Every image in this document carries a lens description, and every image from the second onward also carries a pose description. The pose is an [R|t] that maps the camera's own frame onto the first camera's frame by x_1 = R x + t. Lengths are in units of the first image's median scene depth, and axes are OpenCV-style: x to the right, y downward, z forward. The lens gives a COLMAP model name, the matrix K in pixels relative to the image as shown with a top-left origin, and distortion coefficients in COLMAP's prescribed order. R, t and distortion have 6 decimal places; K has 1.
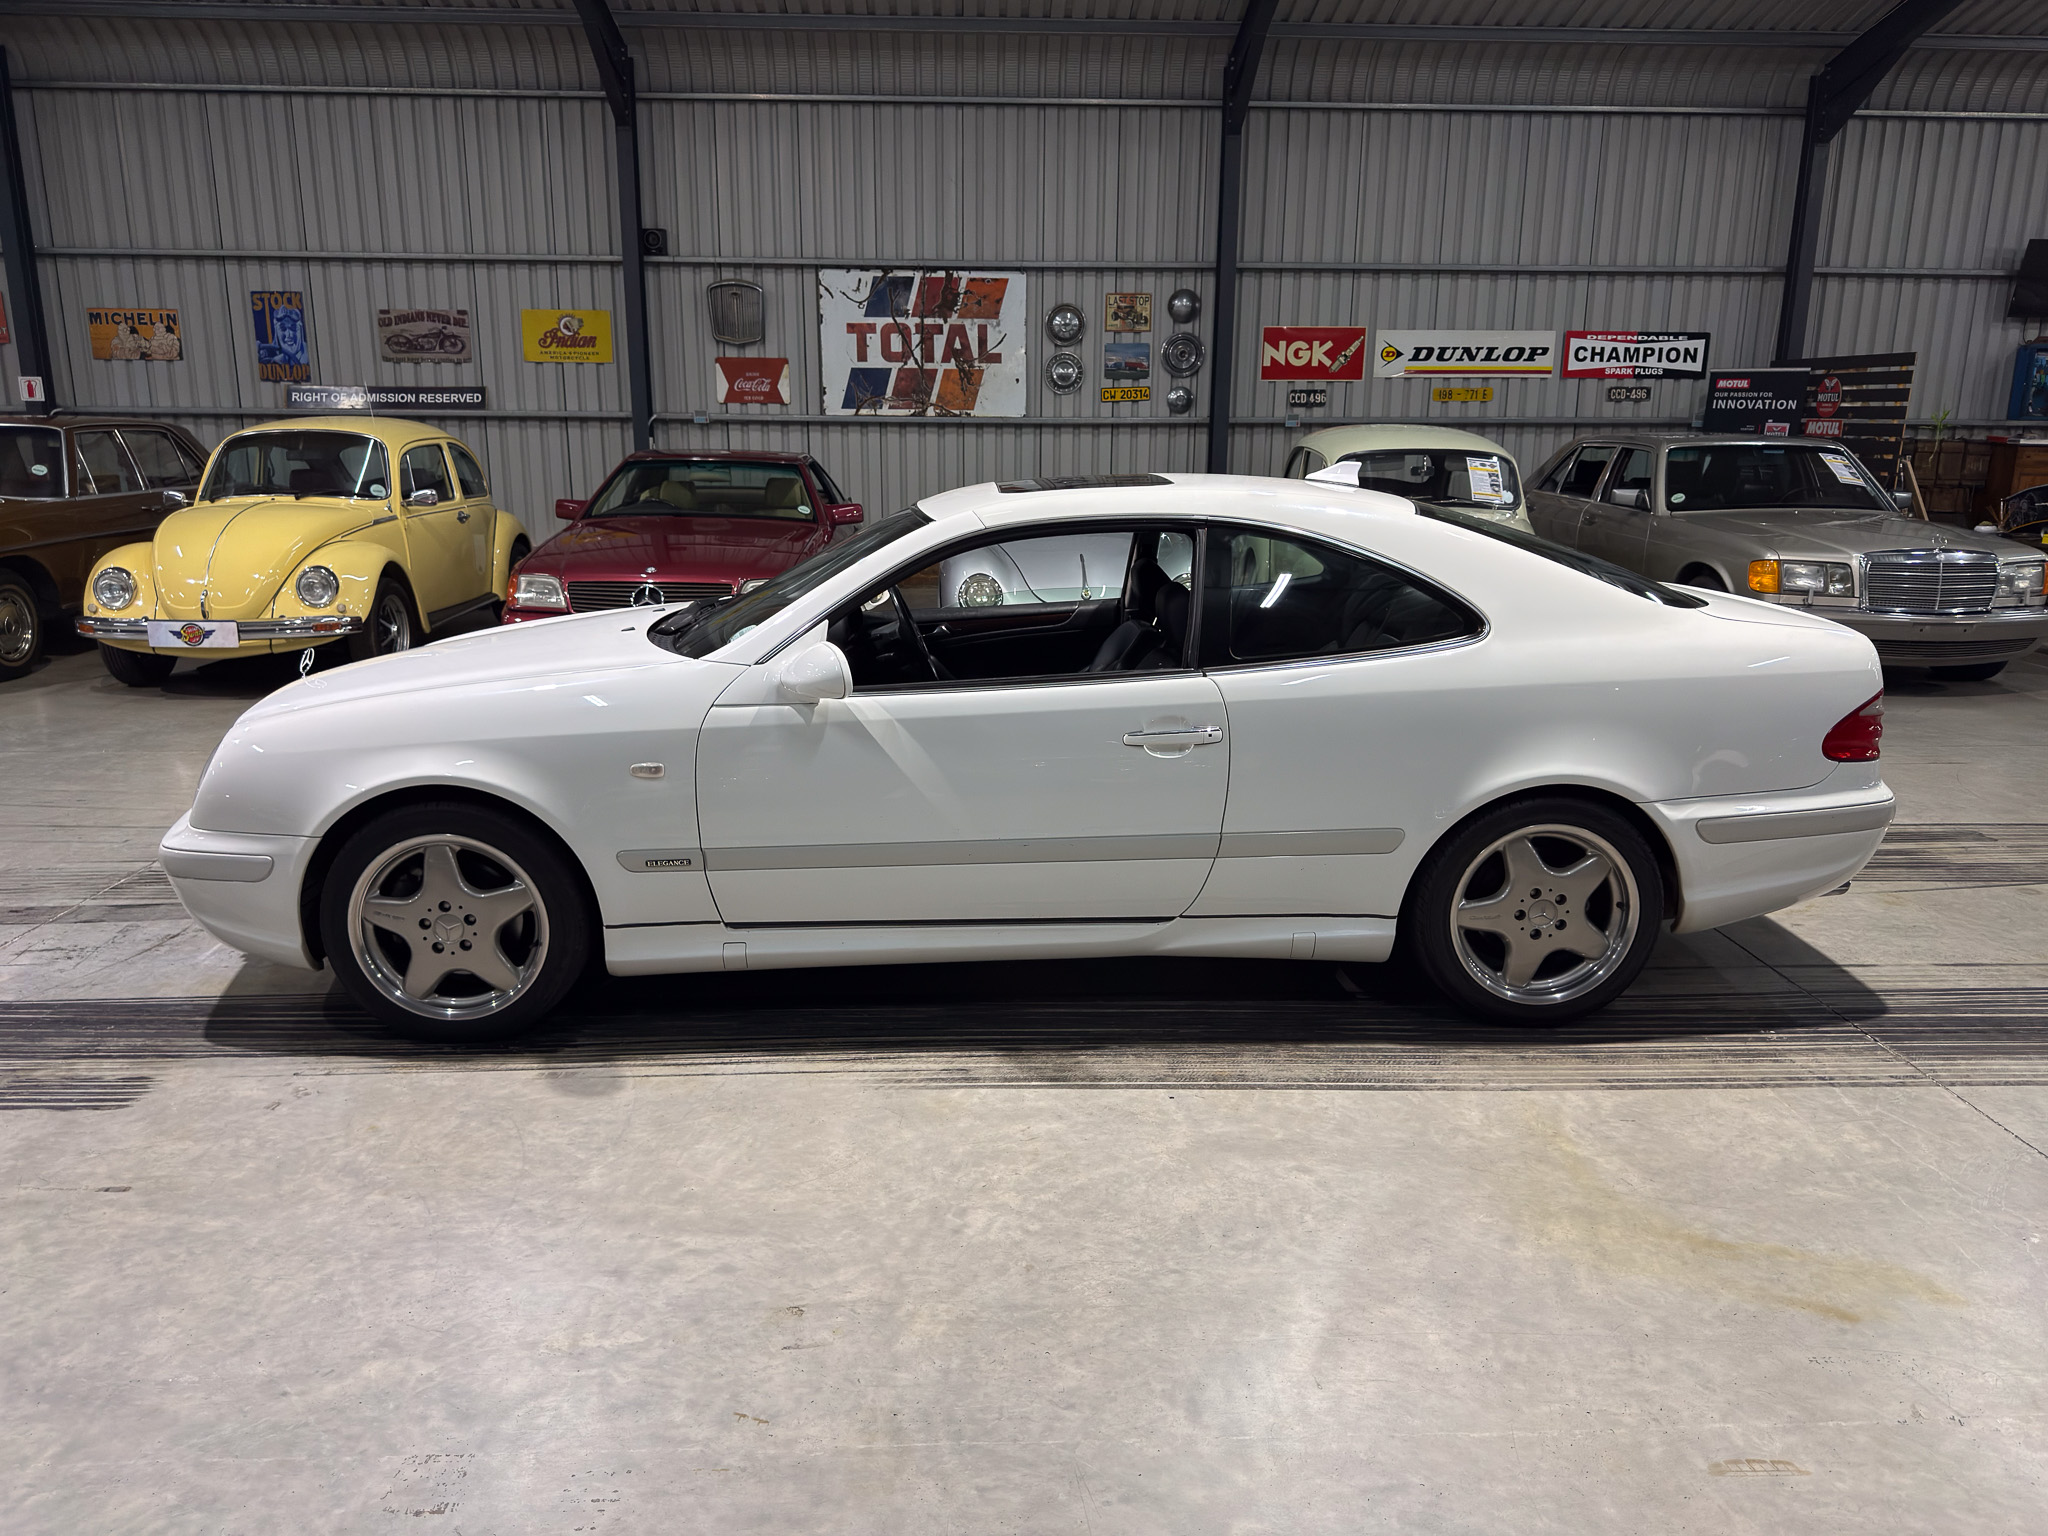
lens RADIAL K [[1441.6, 0, 1002.8], [0, 1441.6, 758.5], [0, 0, 1]] dist [0.015948, -0.027281]
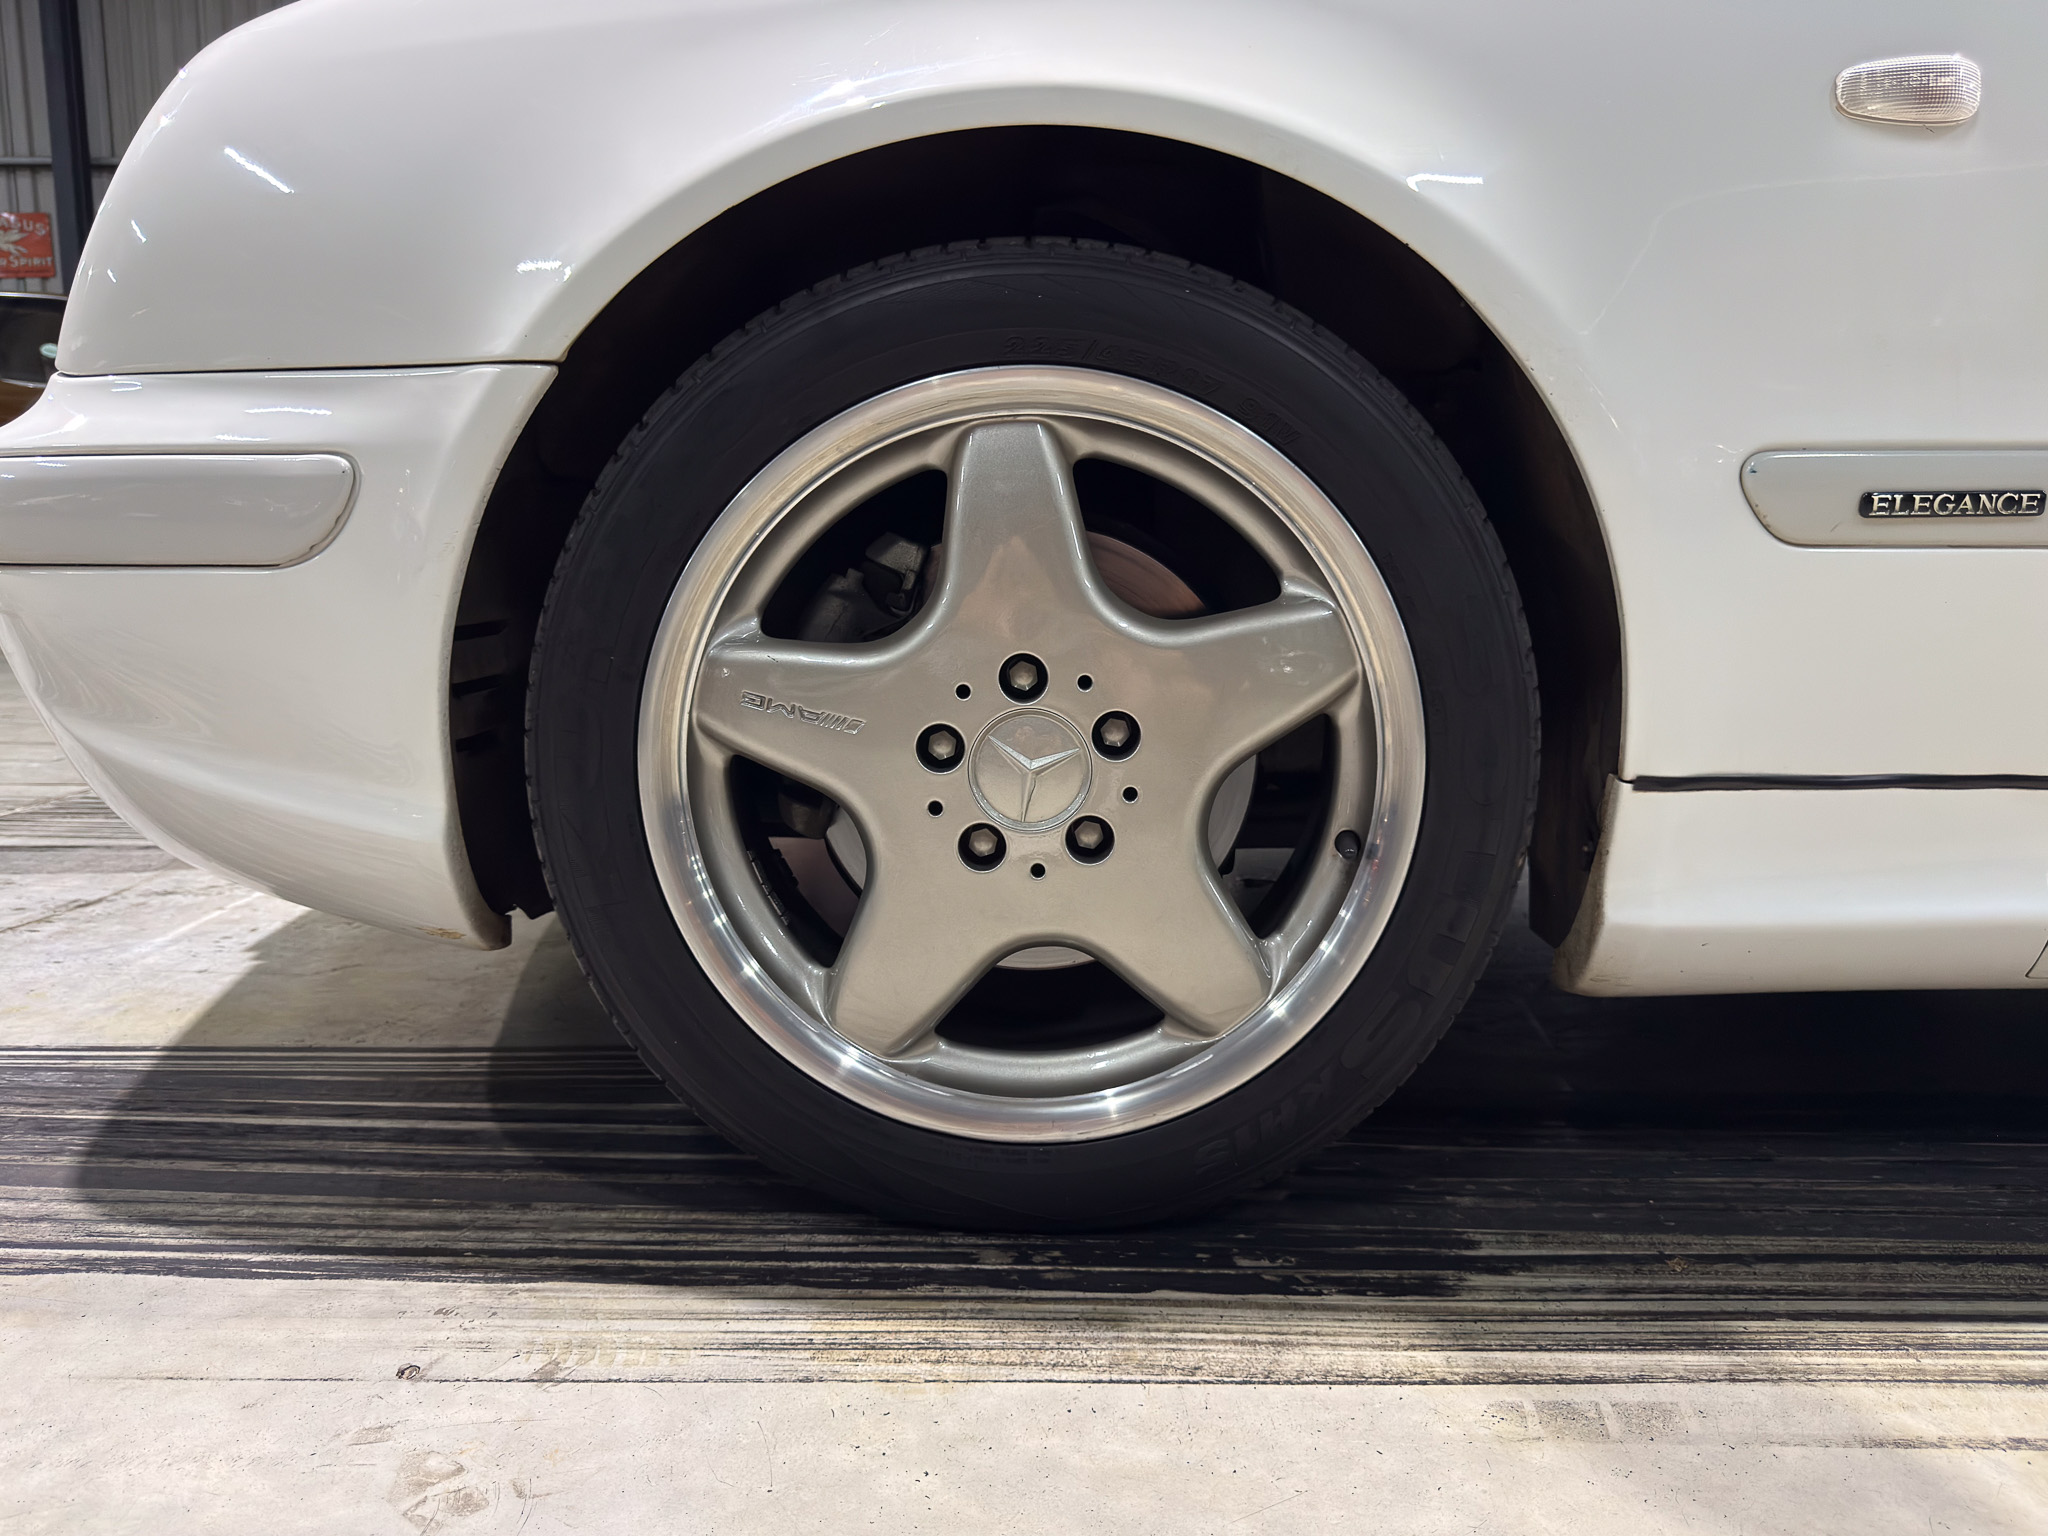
lens RADIAL K [[1441.6, 0, 1002.8], [0, 1441.6, 758.5], [0, 0, 1]] dist [0.015948, -0.027281]
pose [[0.999096, 0.012608, -0.040602, -0.098631], [-0.015951, 0.996416, -0.083076, 0.035614], [0.039409, 0.083648, 0.995716, 0.195753]]
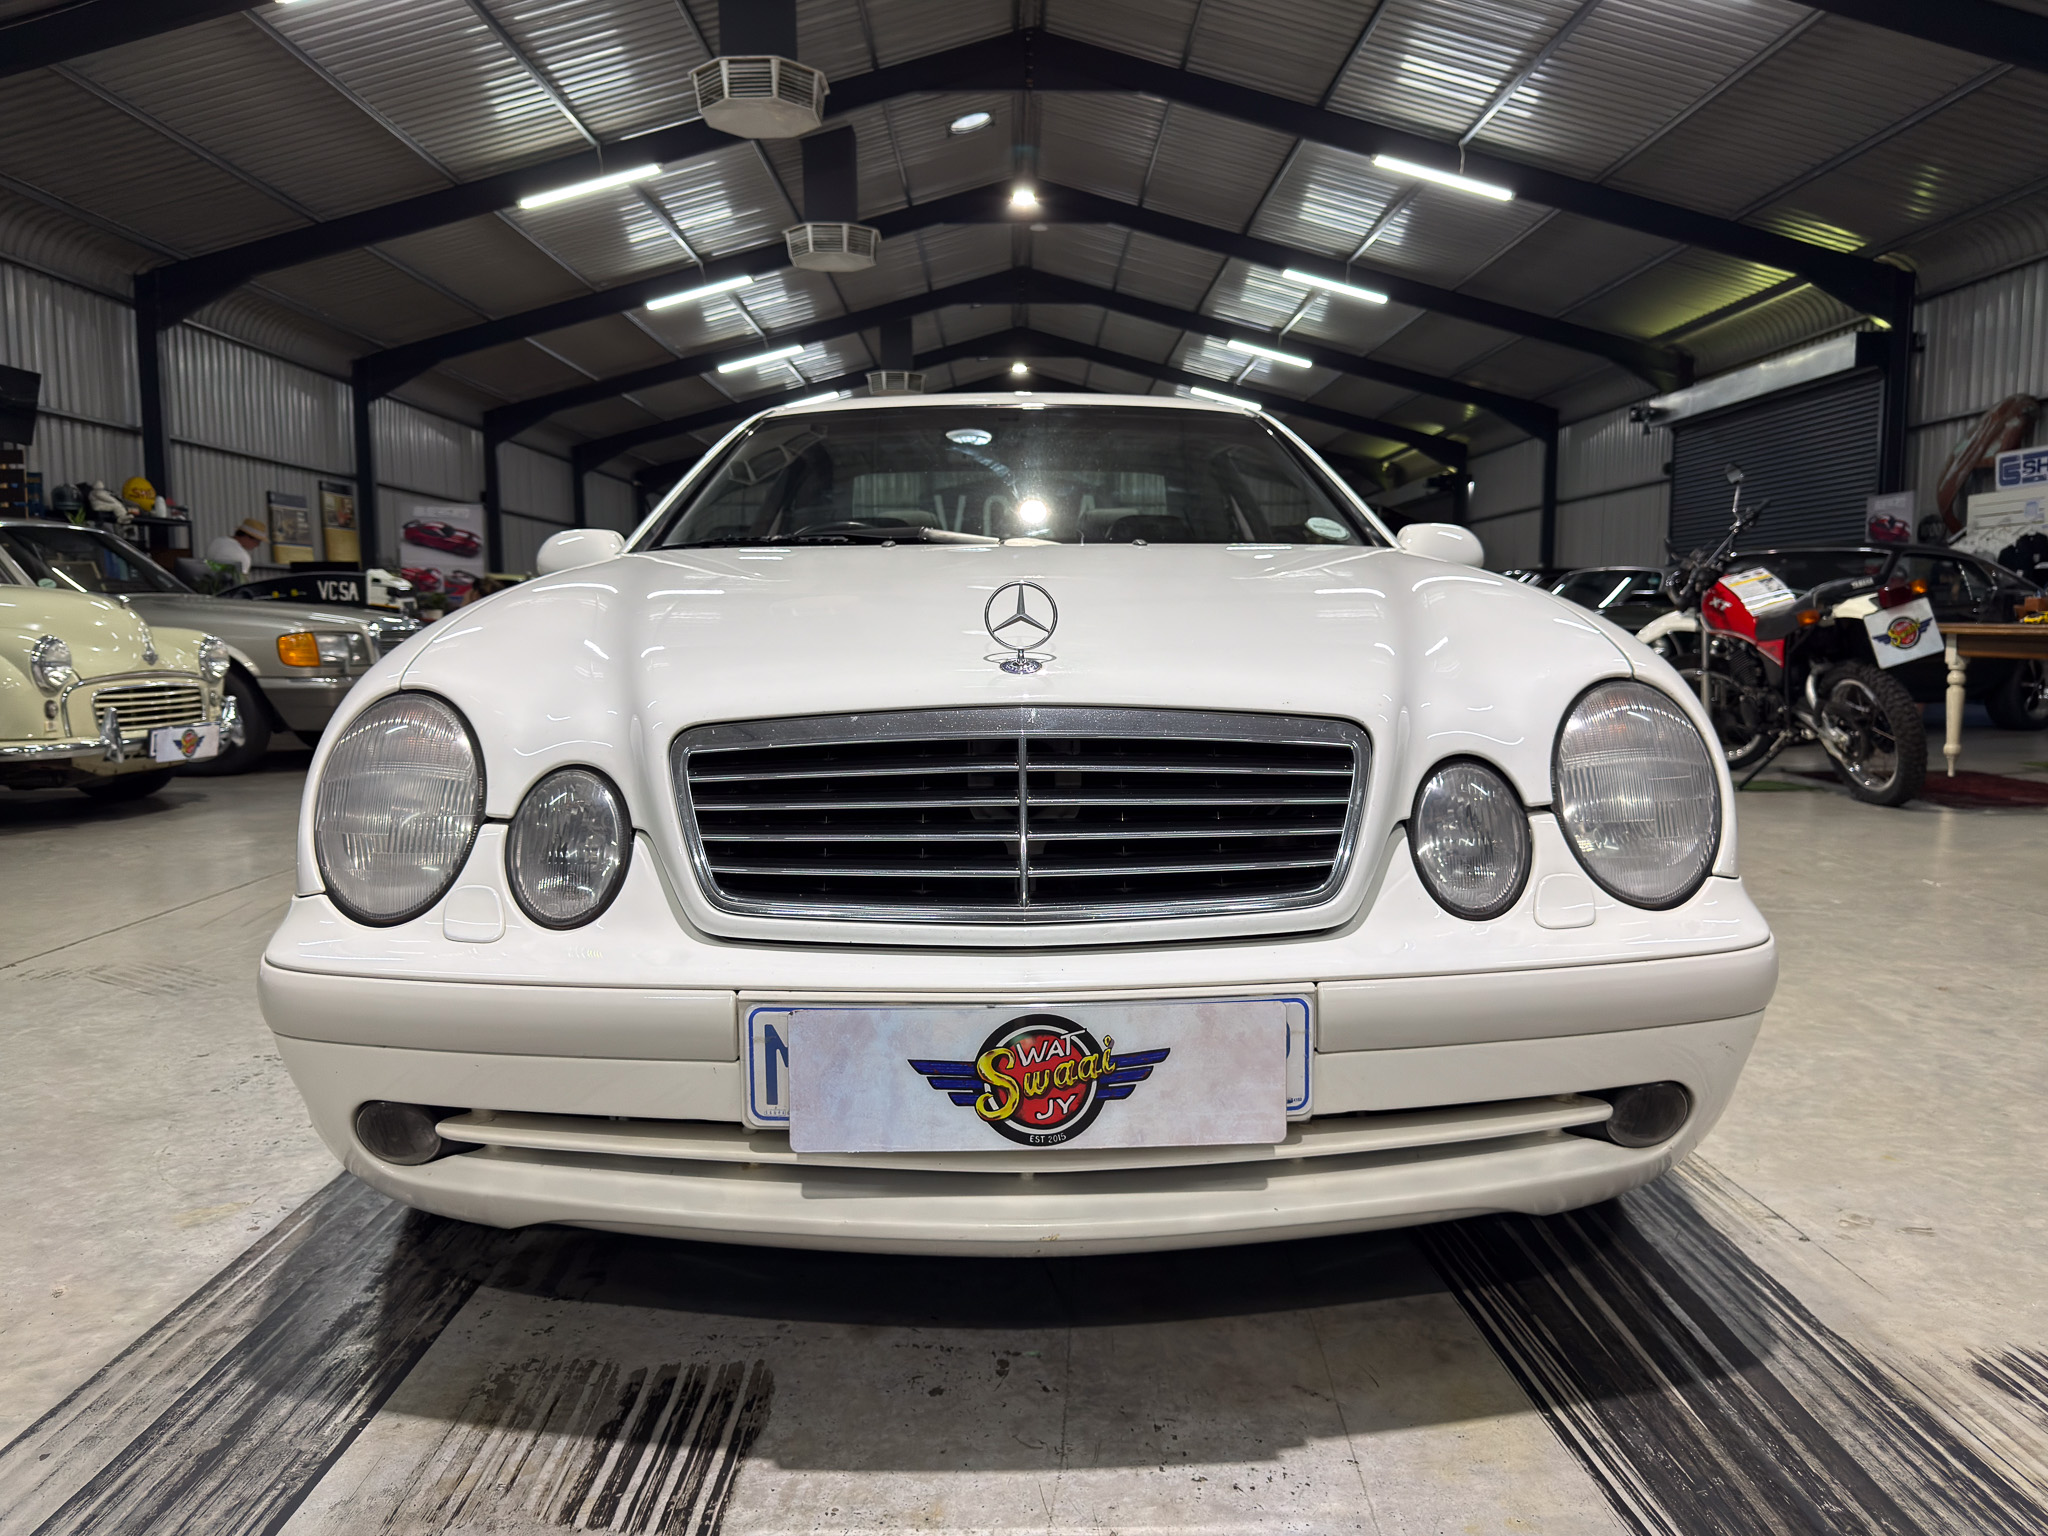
lens RADIAL K [[1463.3, 0, 1014.2], [0, 1463.3, 768.4], [0, 0, 1]] dist [-0.001899, -0.009438]
pose [[0.036550, -0.103396, 0.993968, -0.264729], [0.224566, 0.970044, 0.092650, -0.020483], [-0.973773, 0.219825, 0.058674, 0.309178]]
